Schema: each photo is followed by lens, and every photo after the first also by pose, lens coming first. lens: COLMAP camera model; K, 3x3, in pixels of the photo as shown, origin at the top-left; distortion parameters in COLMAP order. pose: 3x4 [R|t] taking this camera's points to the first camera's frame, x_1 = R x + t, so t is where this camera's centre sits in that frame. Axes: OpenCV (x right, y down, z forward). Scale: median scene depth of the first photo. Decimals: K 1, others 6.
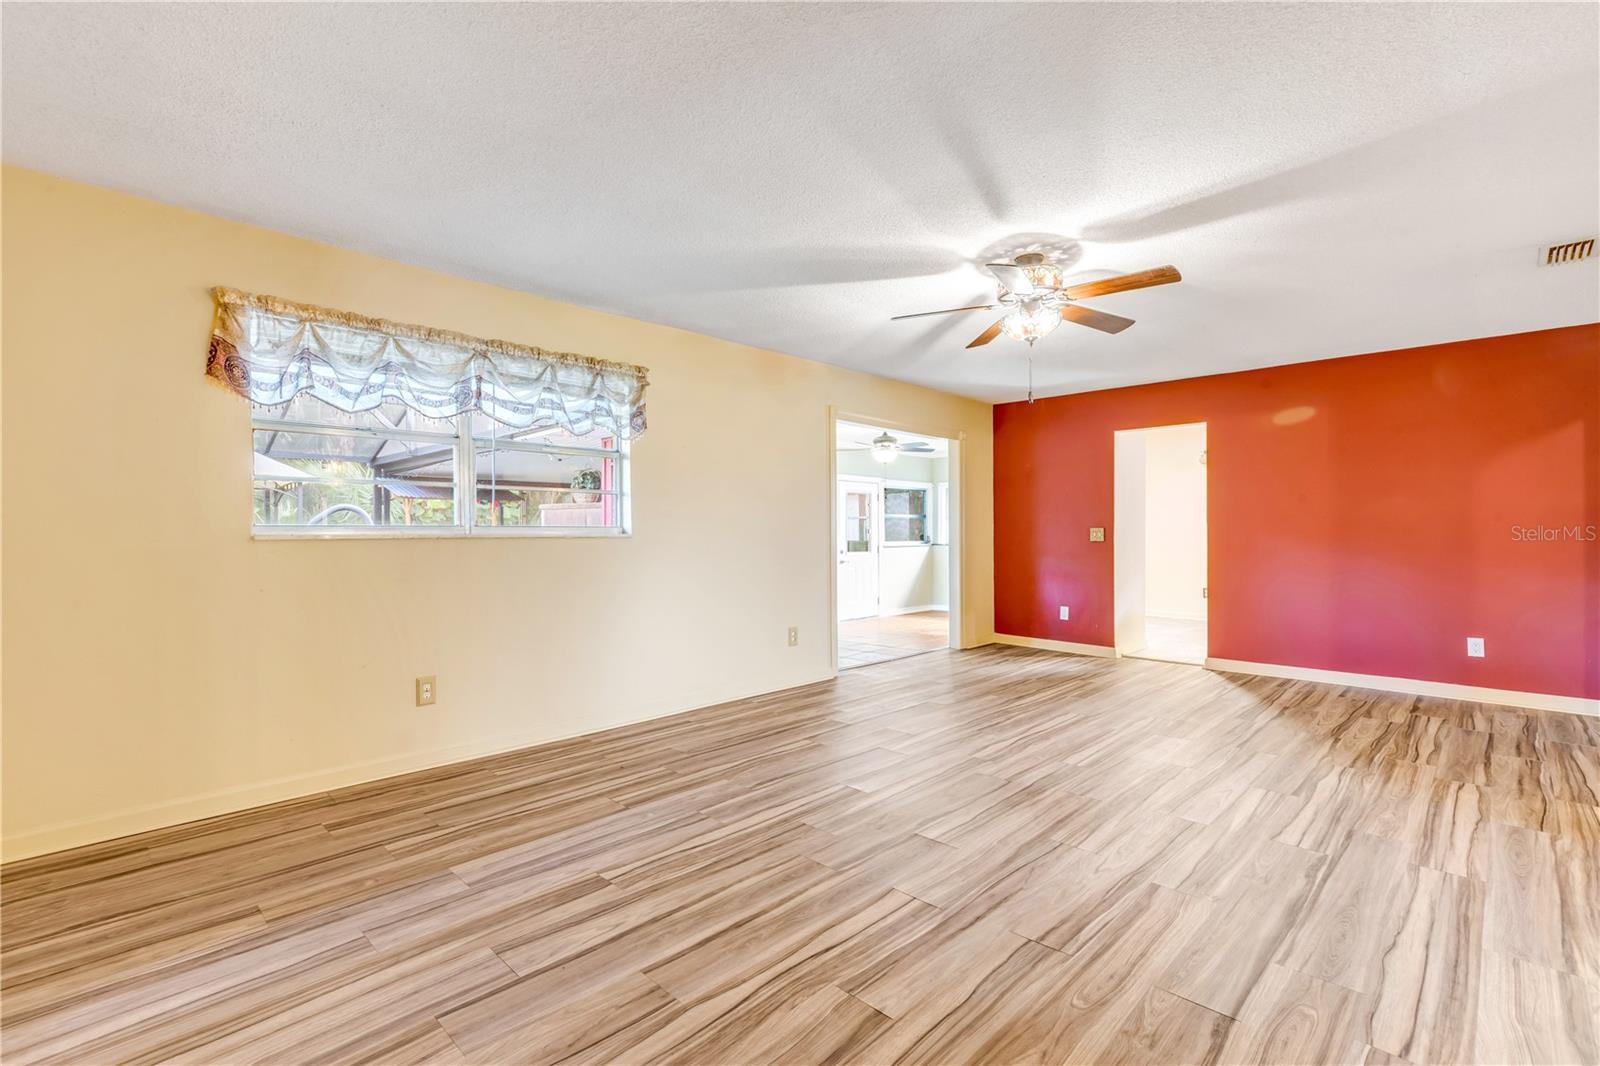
lens RADIAL K [[716.6, 0, 796.4], [0, 716.6, 529.5], [0, 0, 1]] dist [-0.000880, -0.000589]
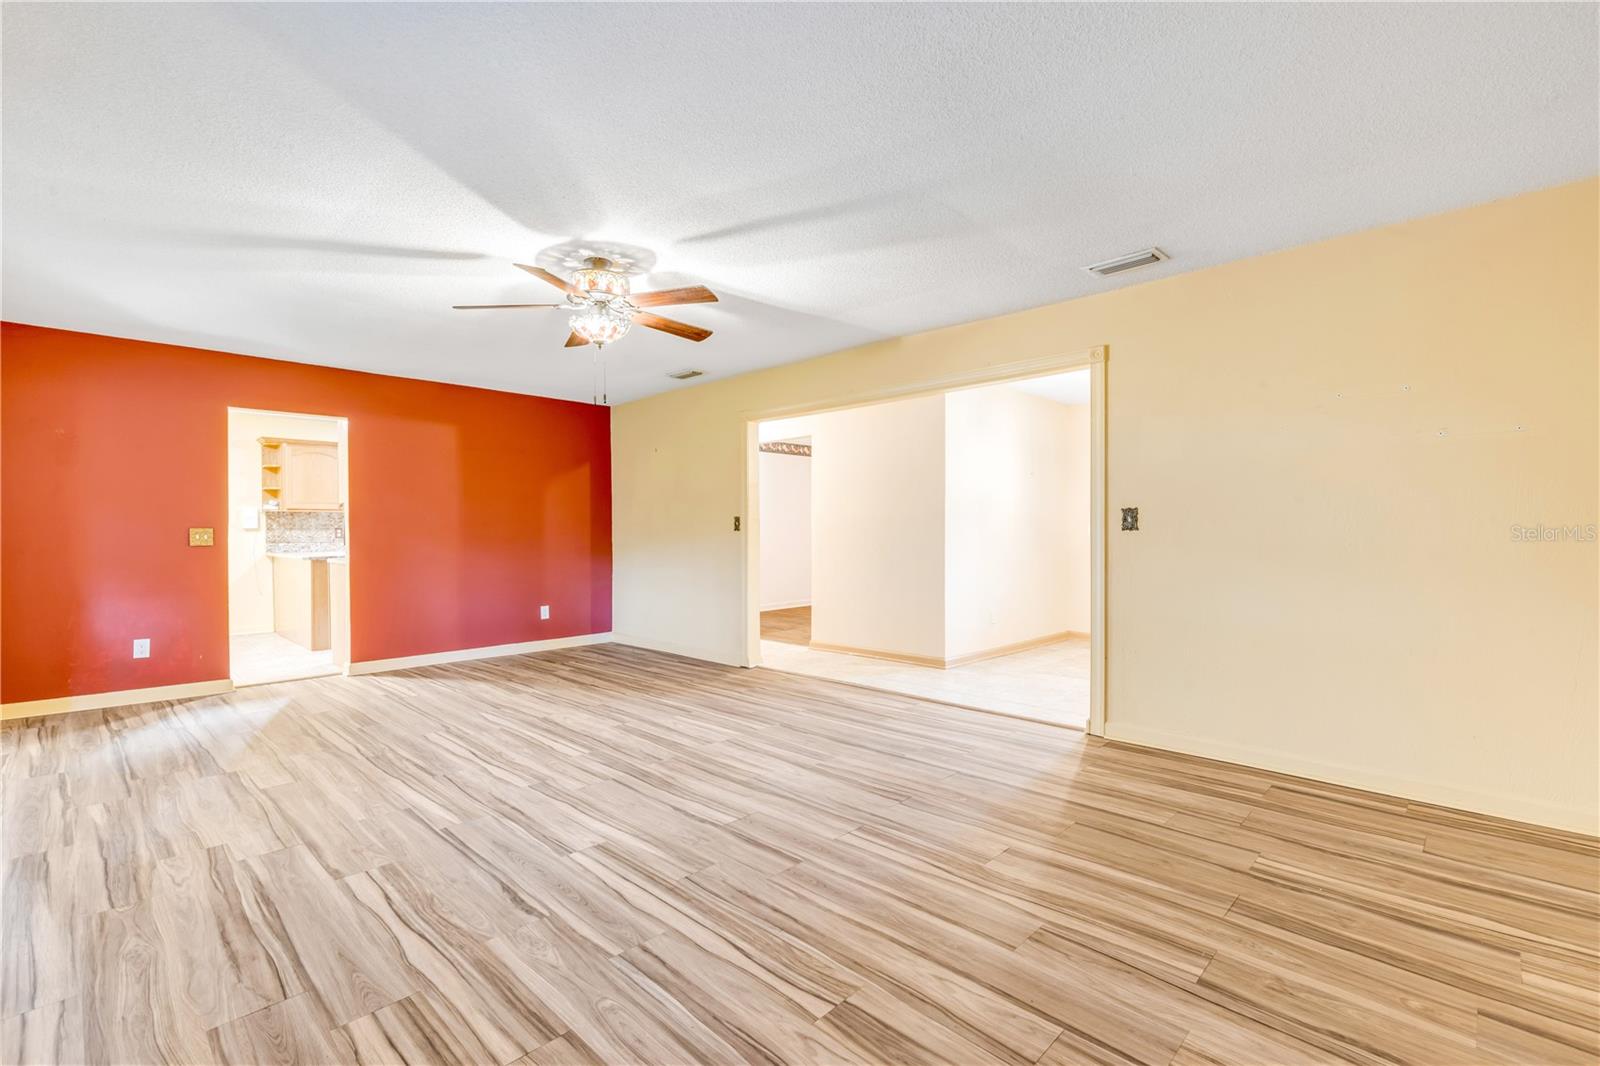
lens RADIAL K [[712.1, 0, 800.0], [0, 712.1, 533.0], [0, 0, 1]] dist [0.002306, 0.000000]
pose [[-0.010157, -0.002387, 0.999946, -0.821846], [0.000516, 0.999997, 0.002392, 0.003229], [-0.999948, 0.000540, -0.010155, 0.866941]]
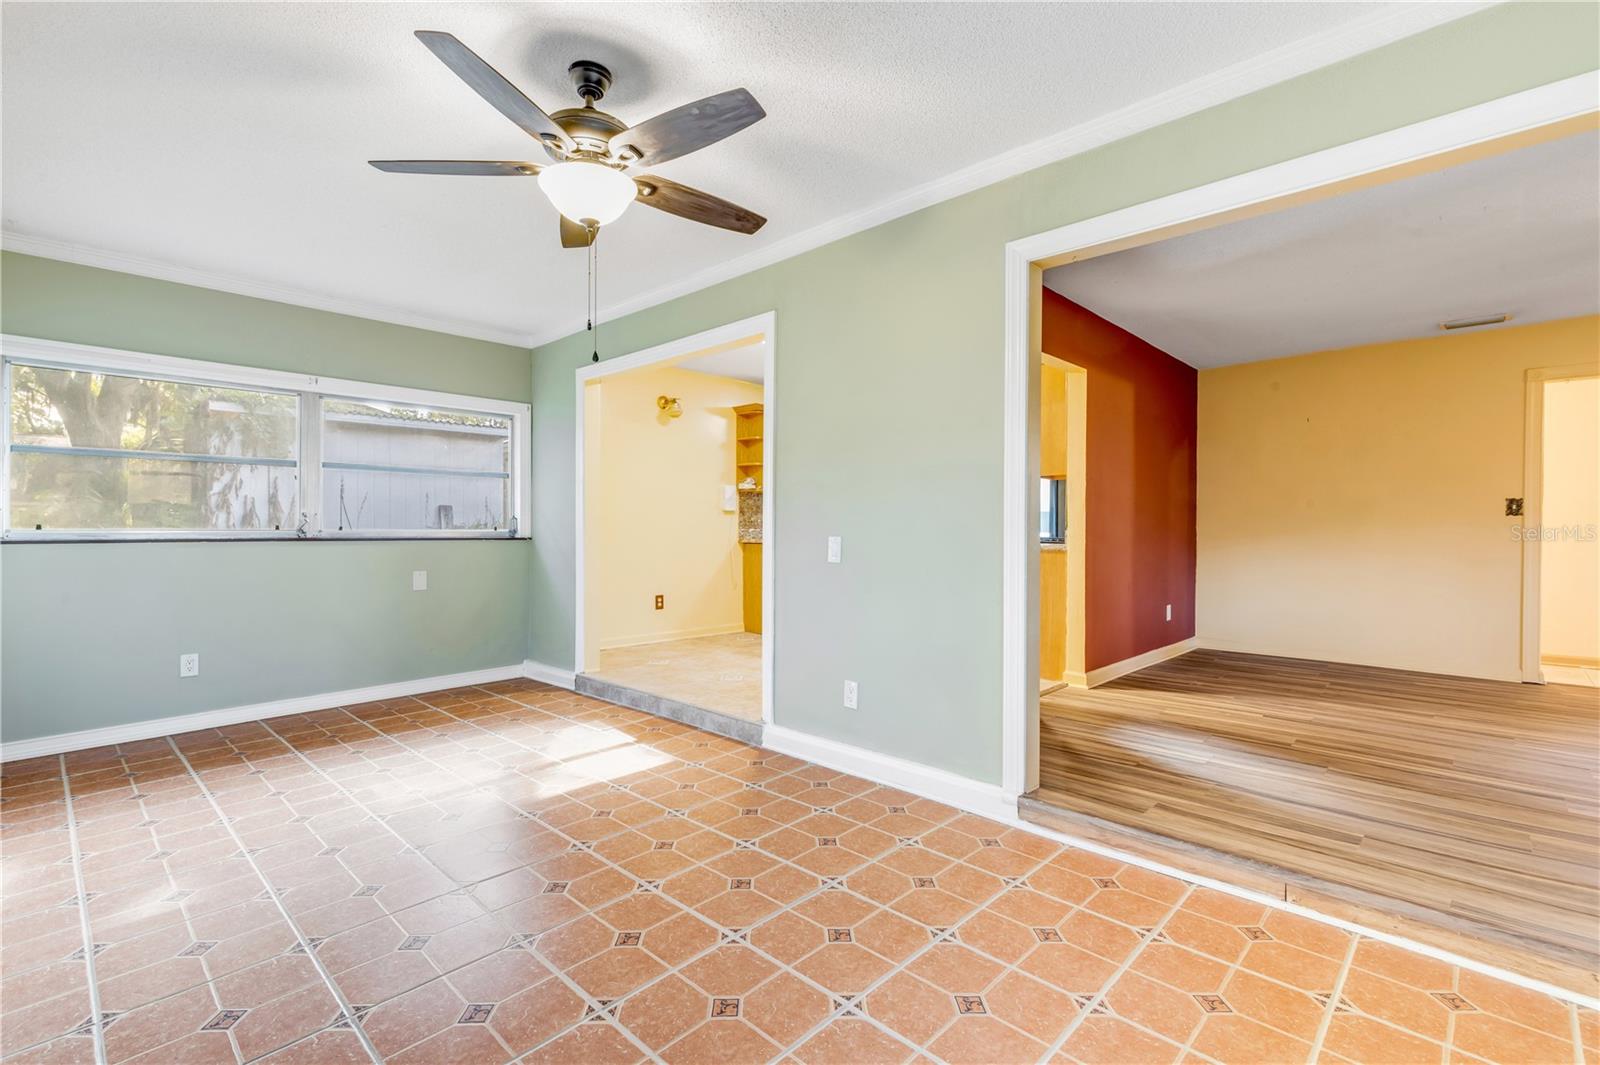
lens RADIAL K [[716.6, 0, 796.4], [0, 716.6, 529.0], [0, 0, 1]] dist [-0.000880, -0.000589]
pose [[-0.007608, -0.004255, 0.999962, -0.424945], [-0.008165, 0.999958, 0.004192, 0.041729], [-0.999938, -0.008133, -0.007643, 2.802074]]
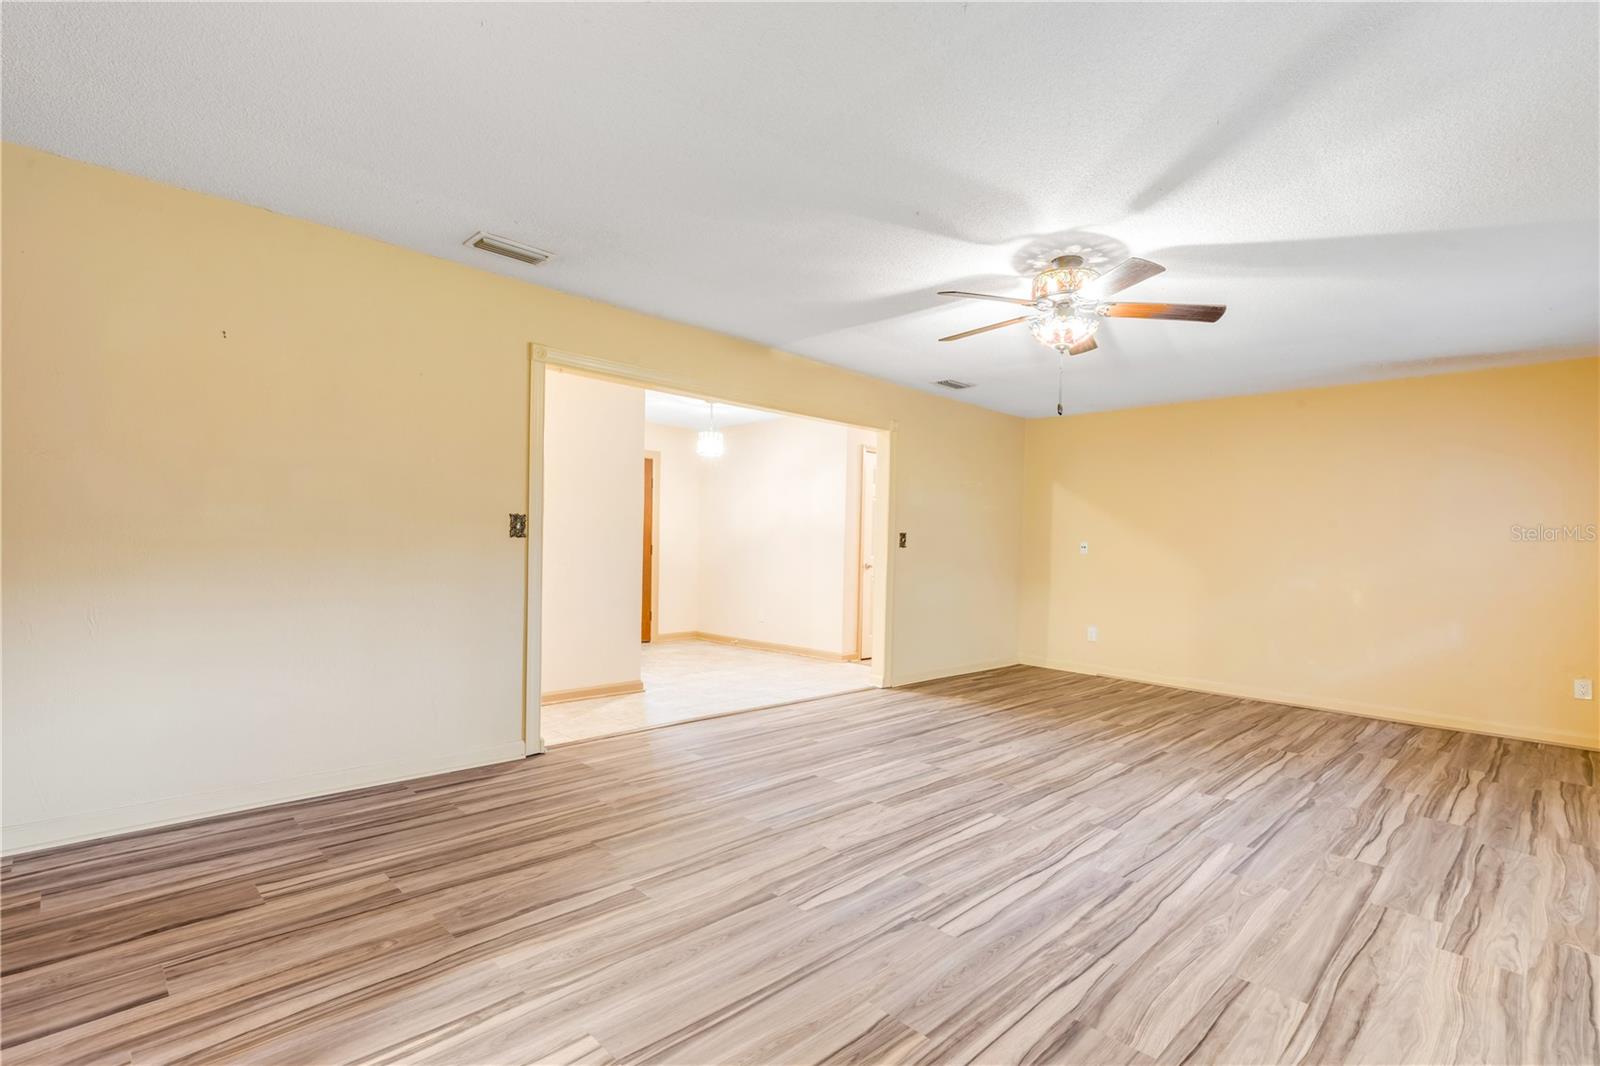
lens RADIAL K [[746.8, 0, 799.0], [0, 746.8, 567.4], [0, 0, 1]] dist [0.000413, -0.000215]
pose [[-0.999543, -0.025178, 0.016701, 0.776441], [-0.024689, 0.999278, 0.028879, 0.004354], [-0.017416, 0.028454, -0.999443, 2.385354]]
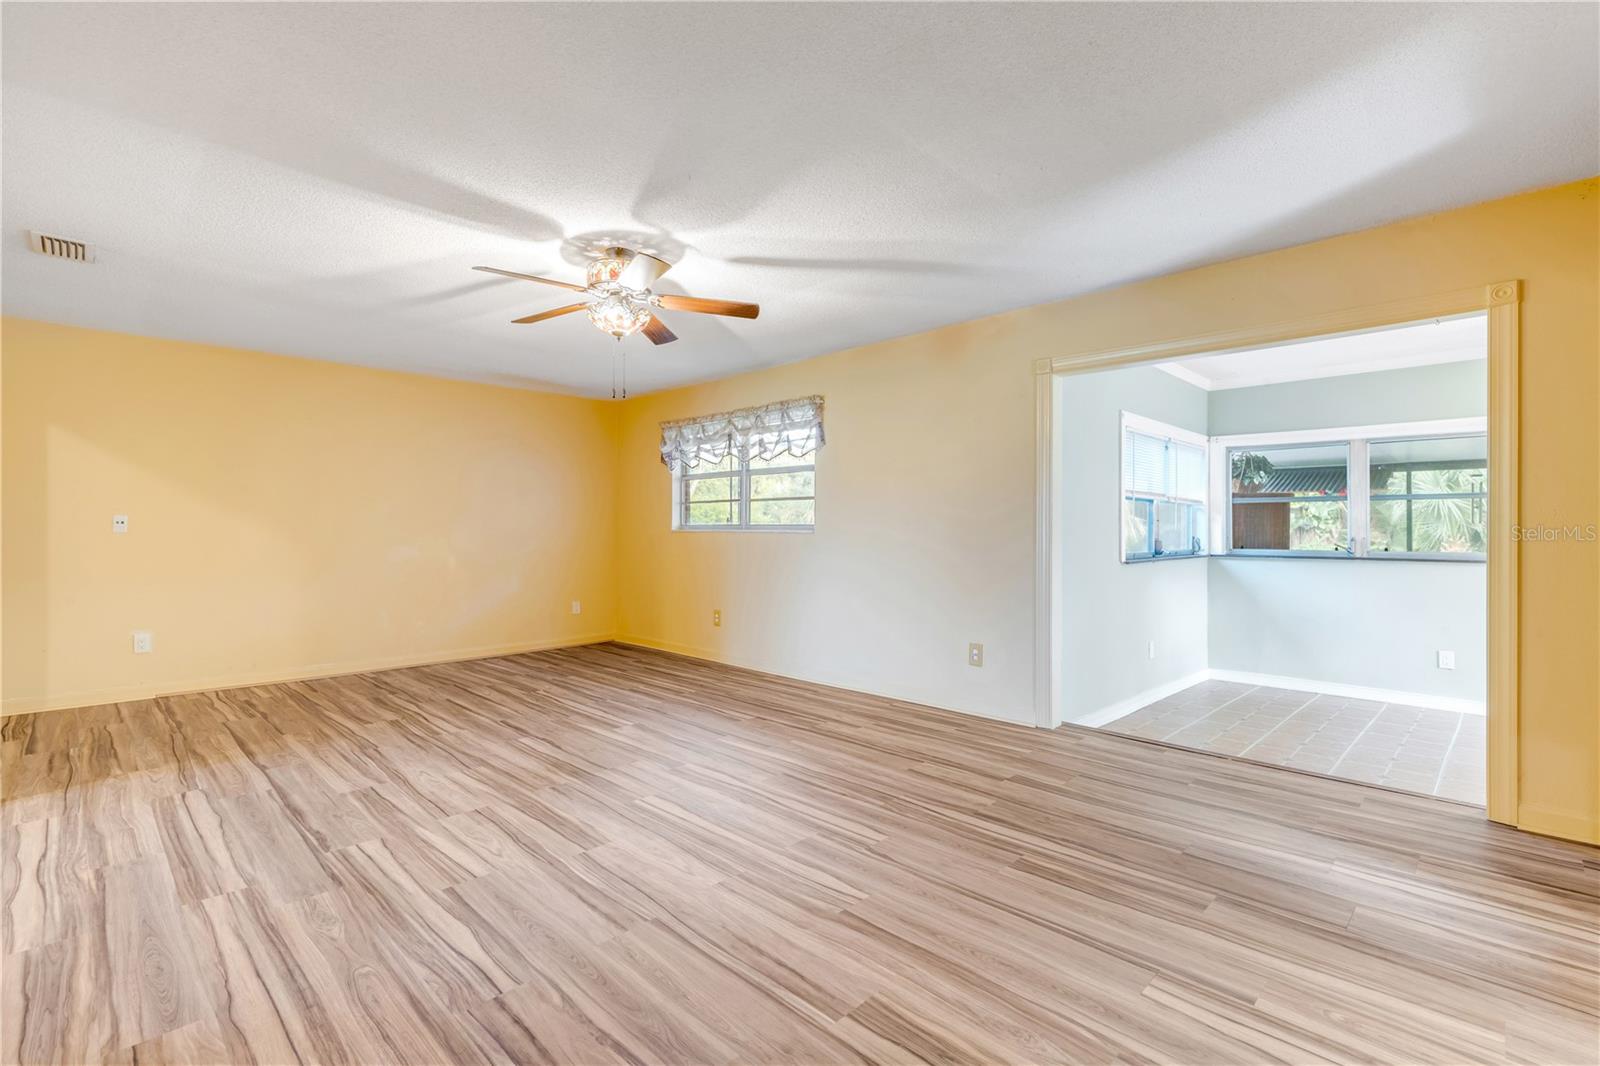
lens RADIAL K [[727.7, 0, 806.3], [0, 727.7, 527.3], [0, 0, 1]] dist [0.002190, 0.000654]
pose [[0.007687, 0.003327, -0.999965, 1.584845], [0.001978, 0.999992, 0.003342, -0.005386], [0.999968, -0.002003, 0.007681, 1.491635]]
